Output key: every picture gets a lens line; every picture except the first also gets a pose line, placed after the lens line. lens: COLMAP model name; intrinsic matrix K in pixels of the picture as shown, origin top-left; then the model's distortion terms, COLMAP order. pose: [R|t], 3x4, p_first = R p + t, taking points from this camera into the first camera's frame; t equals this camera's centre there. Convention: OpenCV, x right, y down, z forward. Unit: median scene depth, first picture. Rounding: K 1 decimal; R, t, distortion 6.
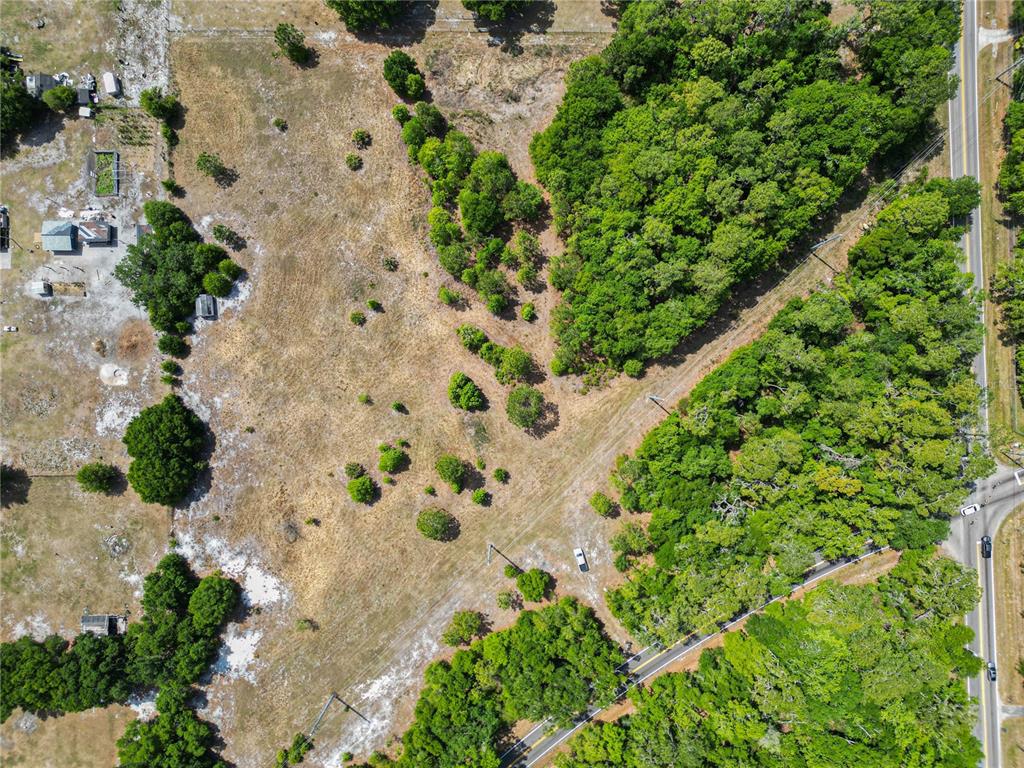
lens RADIAL K [[716.4, 0, 512.0], [0, 716.4, 384.0], [0, 0, 1]] dist [0.069403, -0.065890]
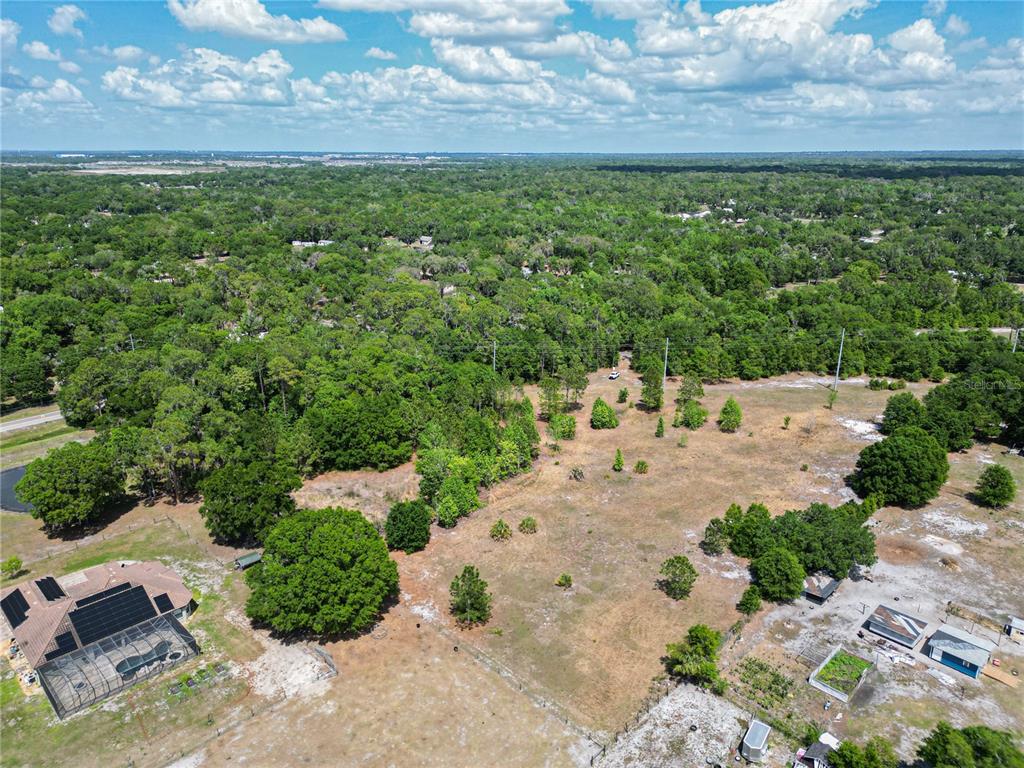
lens RADIAL K [[716.4, 0, 512.0], [0, 716.4, 384.0], [0, 0, 1]] dist [0.069403, -0.065890]
pose [[-0.692187, -0.217331, 0.688218, -0.725562], [0.721717, -0.207098, 0.660480, -0.819053], [-0.001015, 0.953875, 0.300202, 0.603592]]
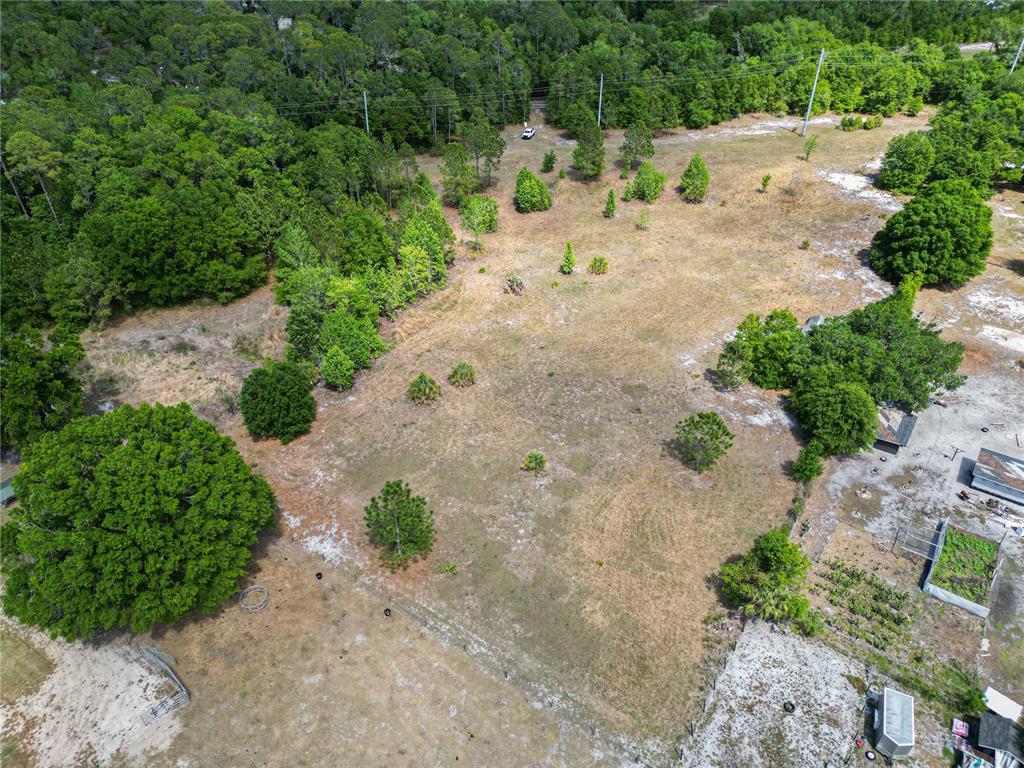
lens RADIAL K [[716.4, 0, 512.0], [0, 716.4, 384.0], [0, 0, 1]] dist [0.069403, -0.065890]
pose [[-0.815920, -0.333507, 0.472279, -0.510696], [0.578148, -0.476770, 0.662144, -0.650355], [0.004339, 0.813304, 0.581823, 0.684483]]
